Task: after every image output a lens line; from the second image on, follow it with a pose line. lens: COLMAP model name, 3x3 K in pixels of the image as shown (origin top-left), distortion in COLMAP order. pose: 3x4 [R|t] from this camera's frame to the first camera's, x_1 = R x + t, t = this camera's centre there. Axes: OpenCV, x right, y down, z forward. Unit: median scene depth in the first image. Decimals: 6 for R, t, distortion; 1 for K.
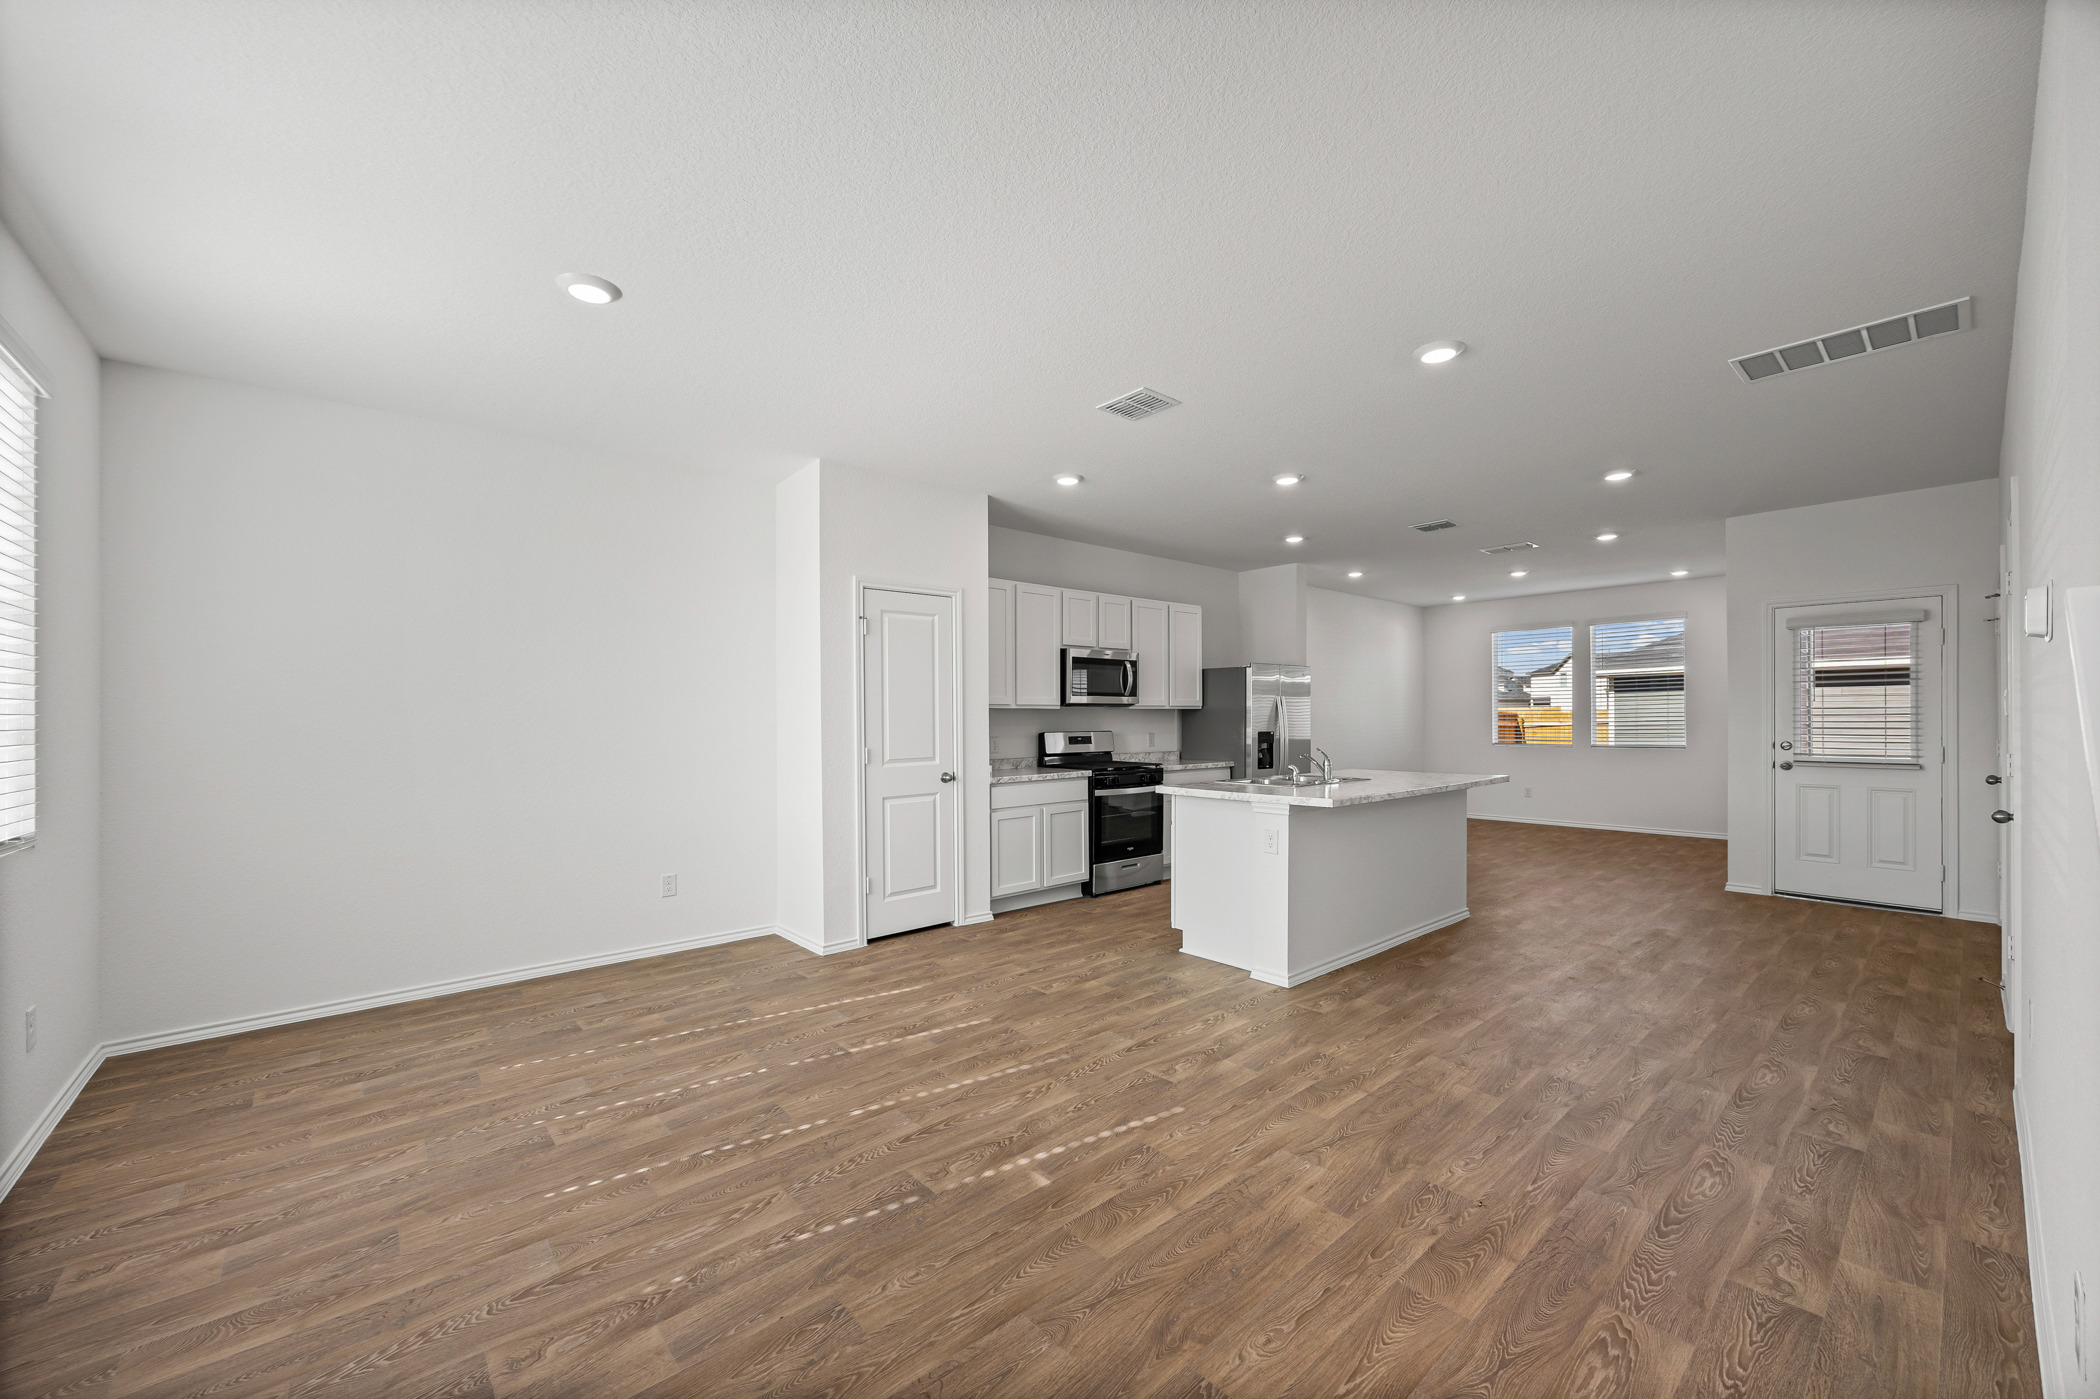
lens RADIAL K [[832.2, 0, 1053.7], [0, 832.2, 732.0], [0, 0, 1]] dist [-0.000746, 0.000082]
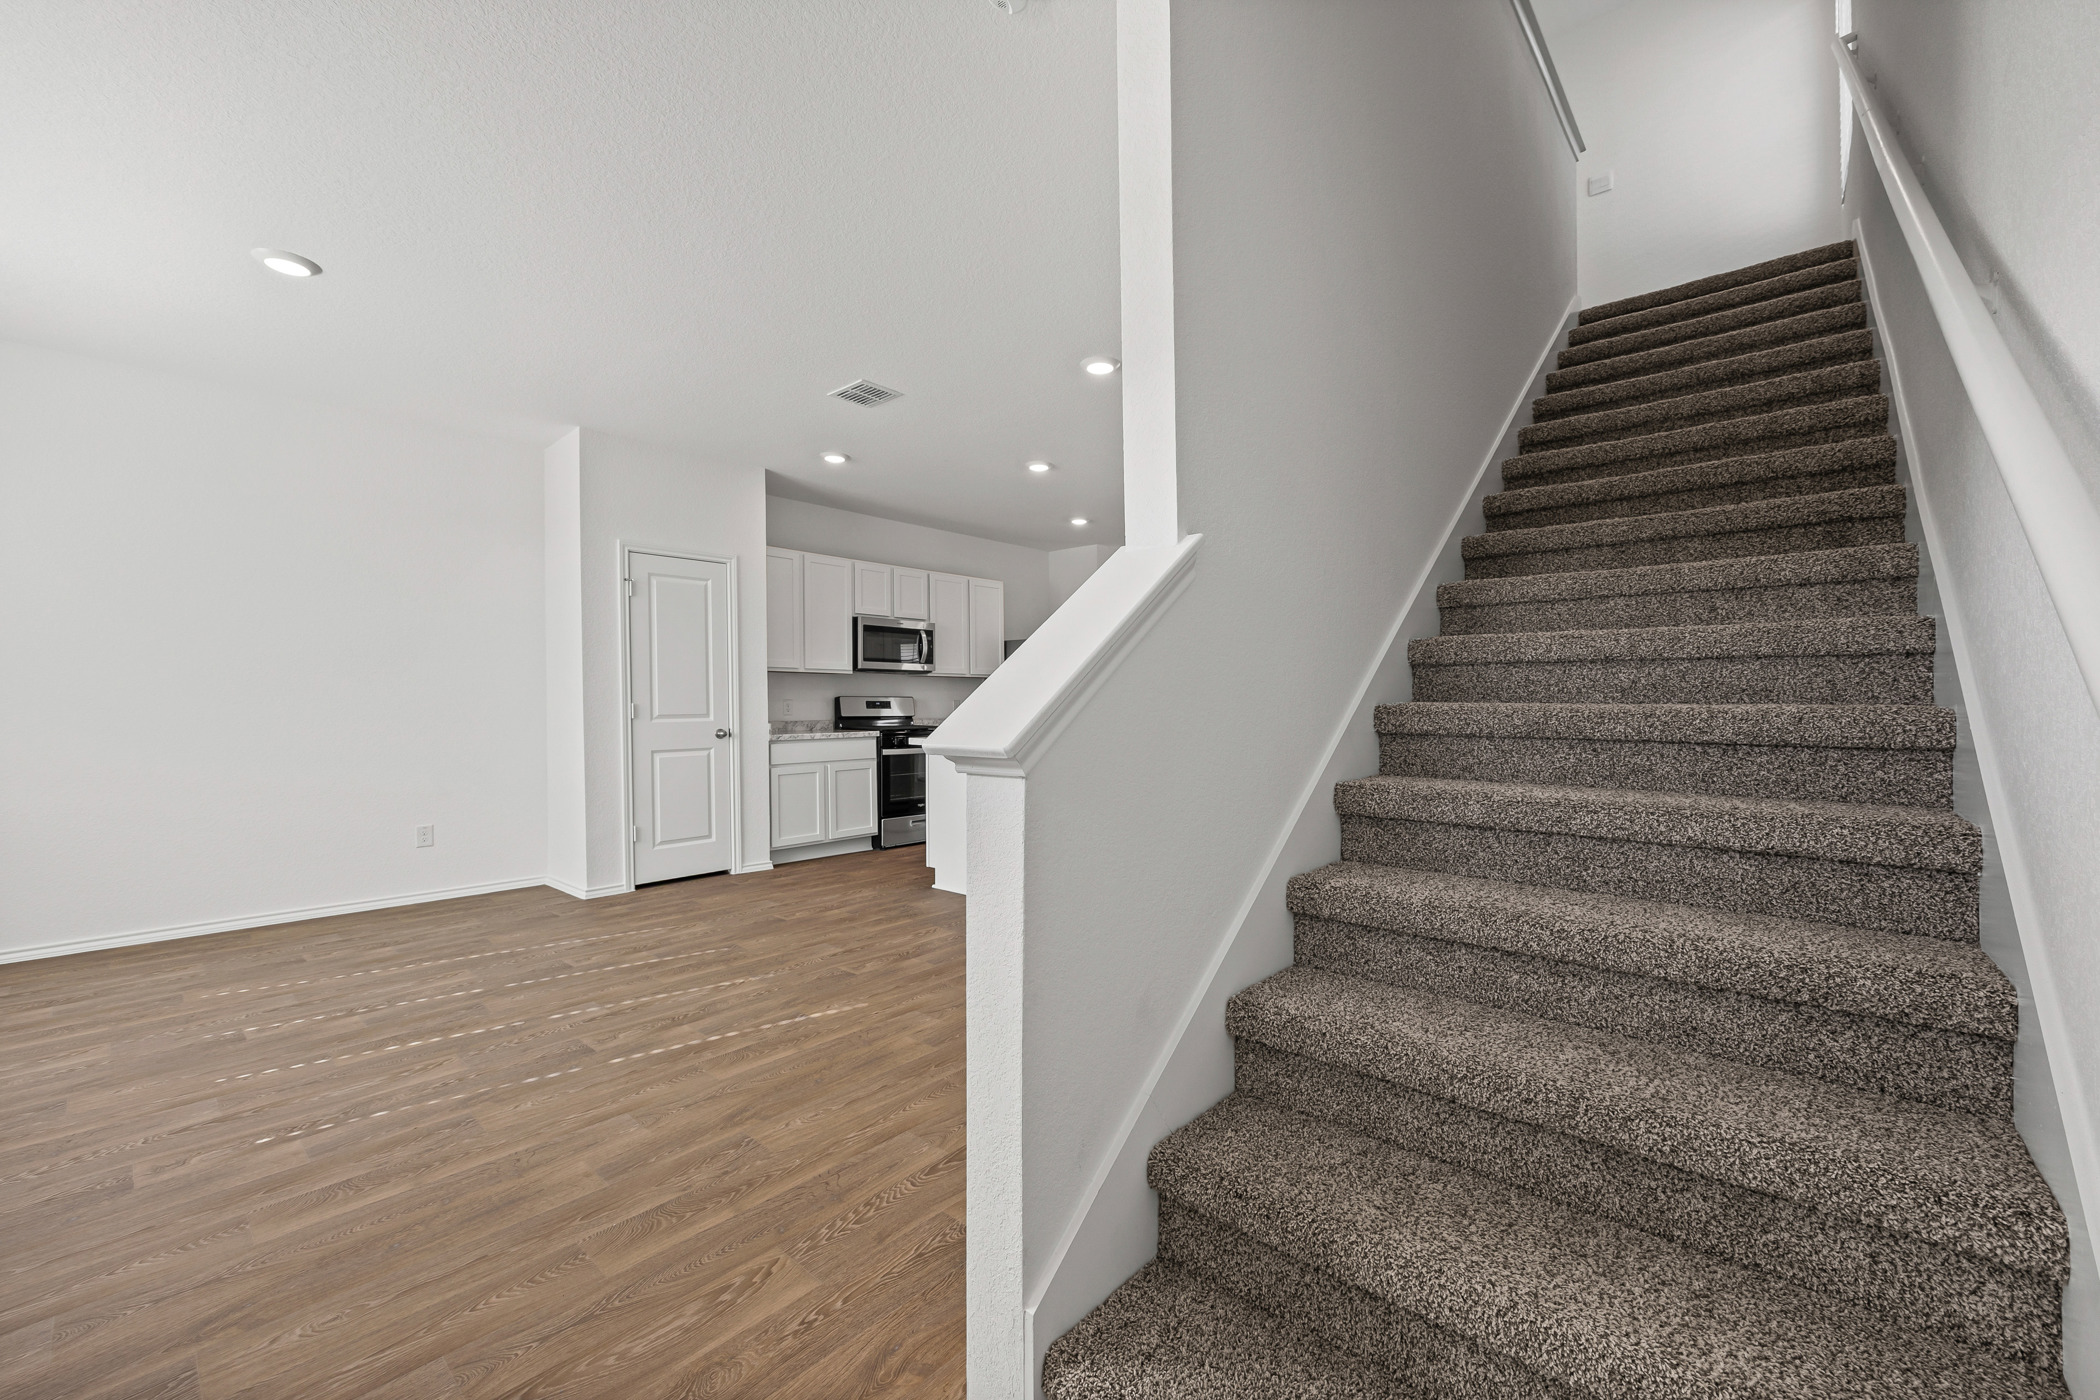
lens RADIAL K [[851.0, 0, 1082.5], [0, 851.0, 721.7], [0, 0, 1]] dist [0.000136, -0.000213]
pose [[0.989256, -0.000063, 0.146196, 0.181550], [-0.000528, 0.999992, 0.004002, 0.037739], [-0.146195, -0.004036, 0.989247, -0.151651]]
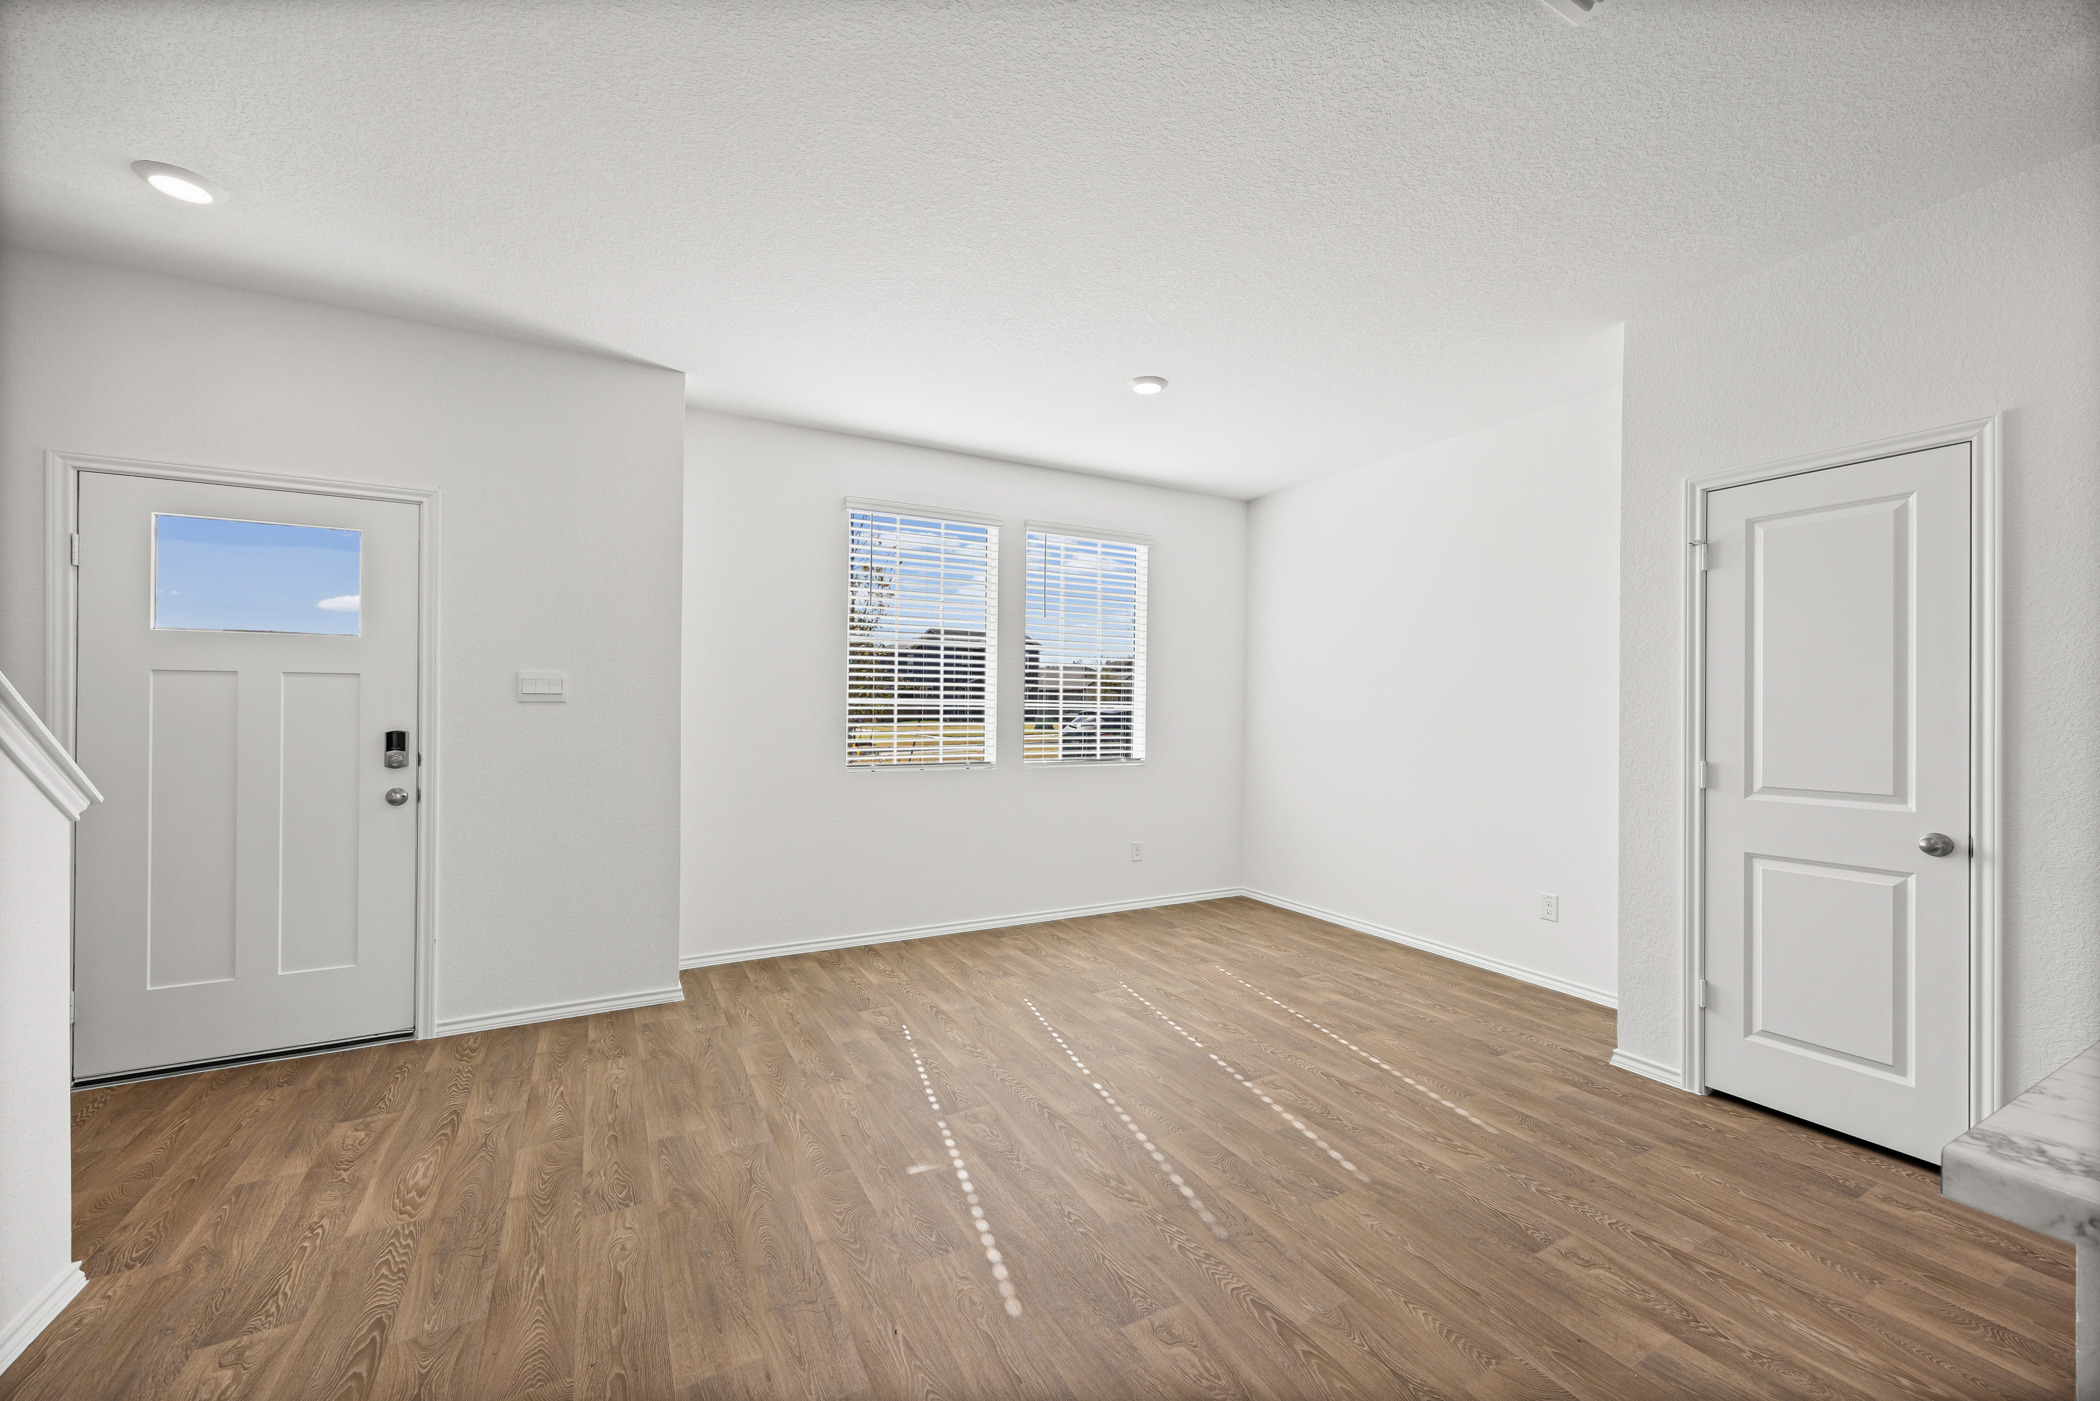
lens RADIAL K [[834.3, 0, 1050.0], [0, 834.3, 700.5], [0, 0, 1]] dist [-0.000293, -0.000052]
pose [[-0.238479, -0.001419, -0.971147, 0.464313], [-0.026004, 0.999650, 0.004925, -0.014891], [0.970799, 0.026428, -0.238432, 0.687022]]
